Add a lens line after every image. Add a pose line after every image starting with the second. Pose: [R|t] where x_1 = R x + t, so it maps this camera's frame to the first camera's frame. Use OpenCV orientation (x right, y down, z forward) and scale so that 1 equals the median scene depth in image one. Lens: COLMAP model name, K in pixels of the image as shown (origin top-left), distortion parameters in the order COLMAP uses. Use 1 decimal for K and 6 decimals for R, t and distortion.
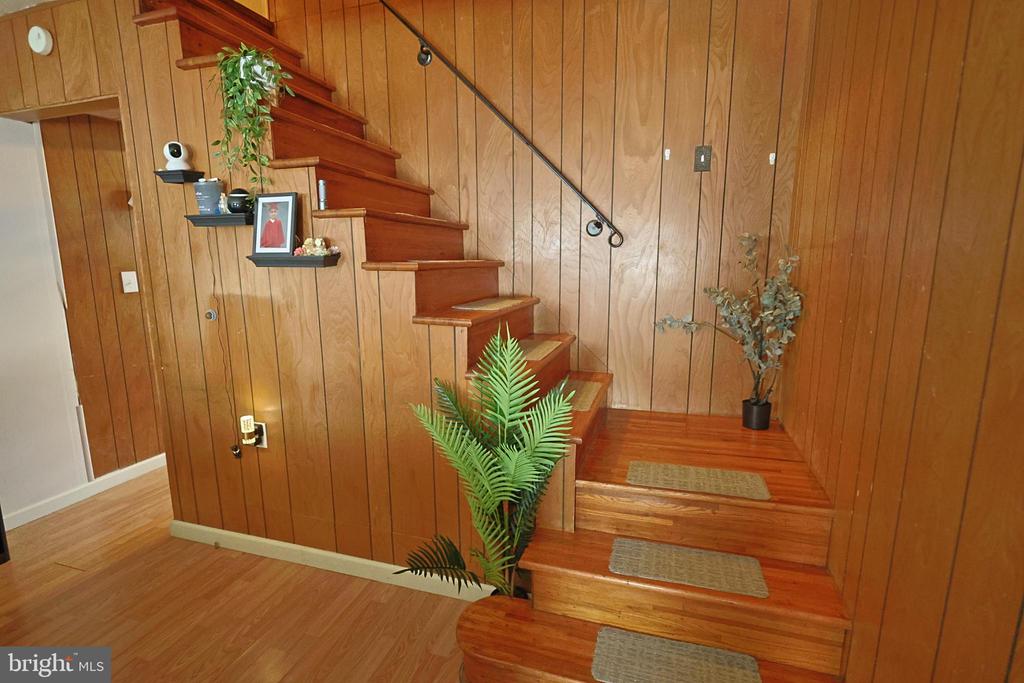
lens RADIAL K [[490.6, 0, 512.4], [0, 490.6, 344.7], [0, 0, 1]] dist [-0.007904, 0.000012]
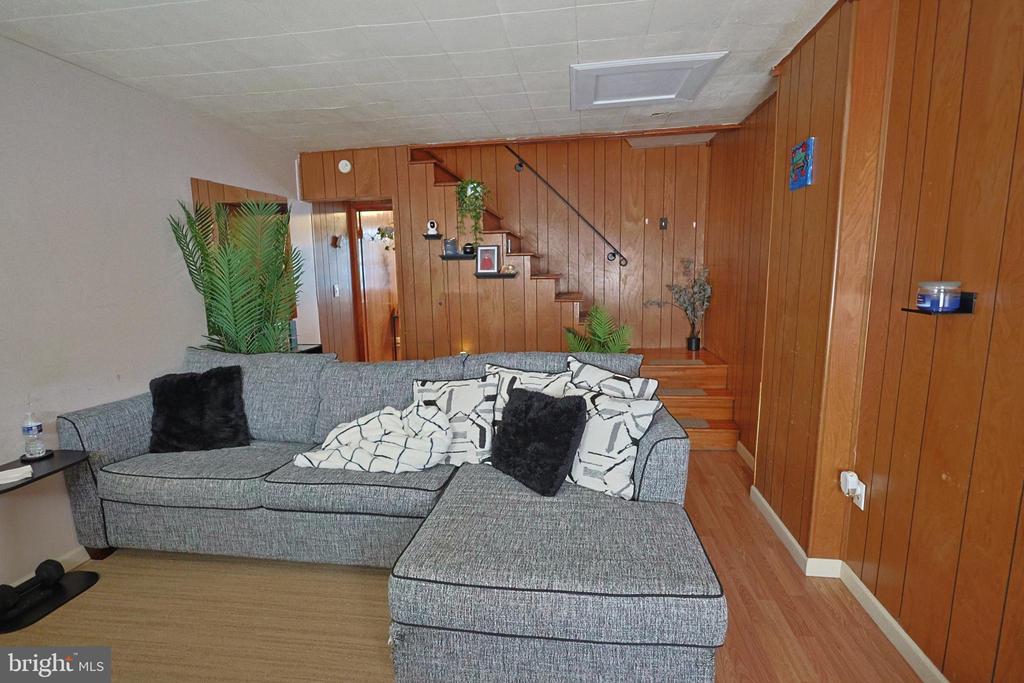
lens RADIAL K [[490.6, 0, 512.1], [0, 490.6, 343.2], [0, 0, 1]] dist [-0.007904, 0.000012]
pose [[0.986646, -0.042002, 0.157372, -0.648263], [0.046049, 0.998693, -0.022157, 0.160487], [-0.156235, 0.029108, 0.987291, -1.031469]]
